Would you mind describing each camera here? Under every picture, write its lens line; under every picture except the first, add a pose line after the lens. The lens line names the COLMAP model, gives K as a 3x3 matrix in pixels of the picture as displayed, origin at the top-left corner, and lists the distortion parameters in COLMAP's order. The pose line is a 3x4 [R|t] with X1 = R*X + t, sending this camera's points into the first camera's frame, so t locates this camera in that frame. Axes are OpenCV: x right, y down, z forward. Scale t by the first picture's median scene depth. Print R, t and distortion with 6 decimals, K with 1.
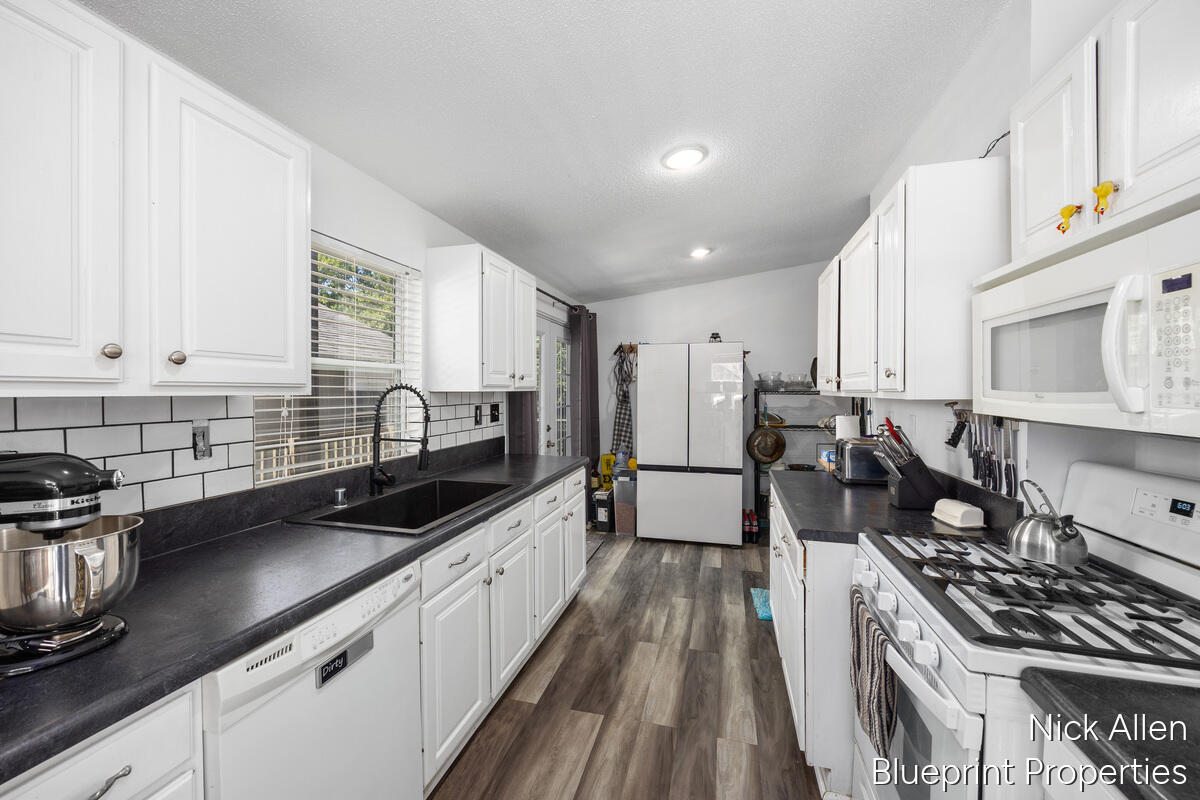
lens RADIAL K [[487.7, 0, 594.3], [0, 487.7, 389.7], [0, 0, 1]] dist [-0.000517, -0.000233]
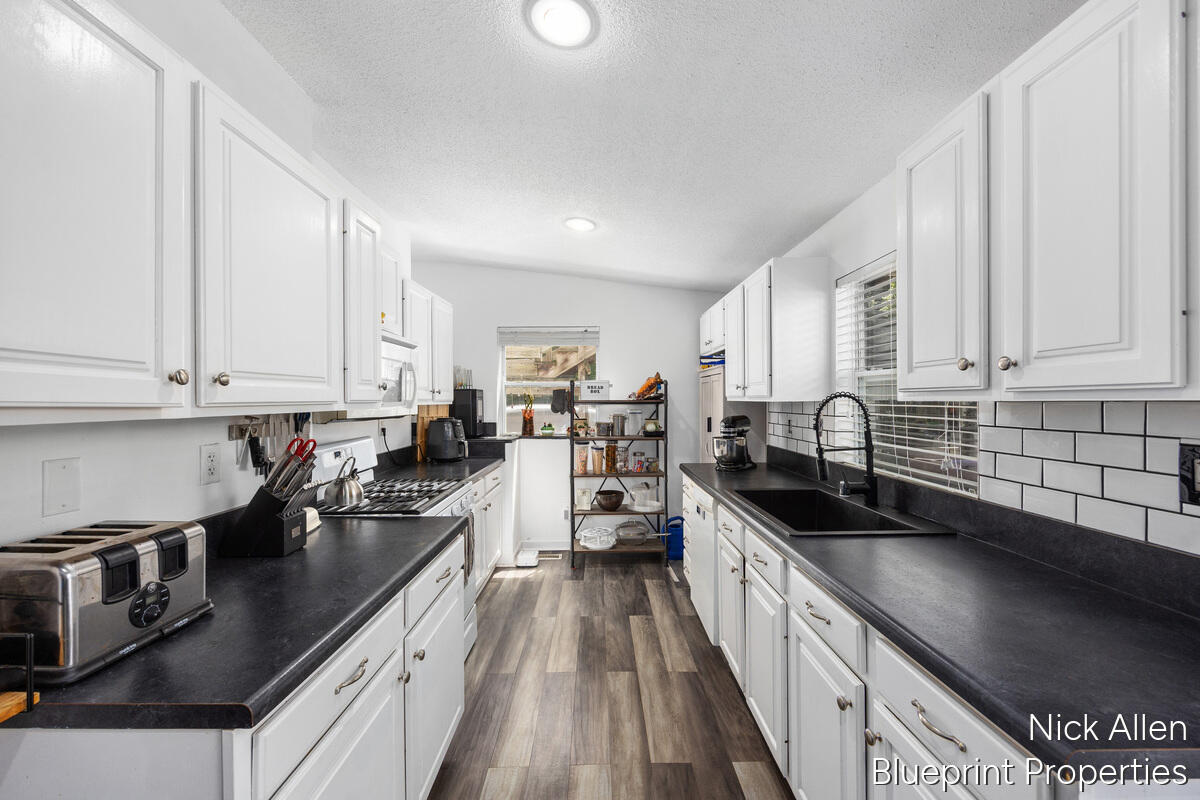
lens RADIAL K [[487.7, 0, 594.3], [0, 487.7, 389.7], [0, 0, 1]] dist [-0.000517, -0.000233]
pose [[-0.966467, -0.003234, -0.256769, 0.341736], [0.001294, 0.999847, -0.017465, 0.001424], [0.256786, -0.017211, -0.966315, 1.793447]]
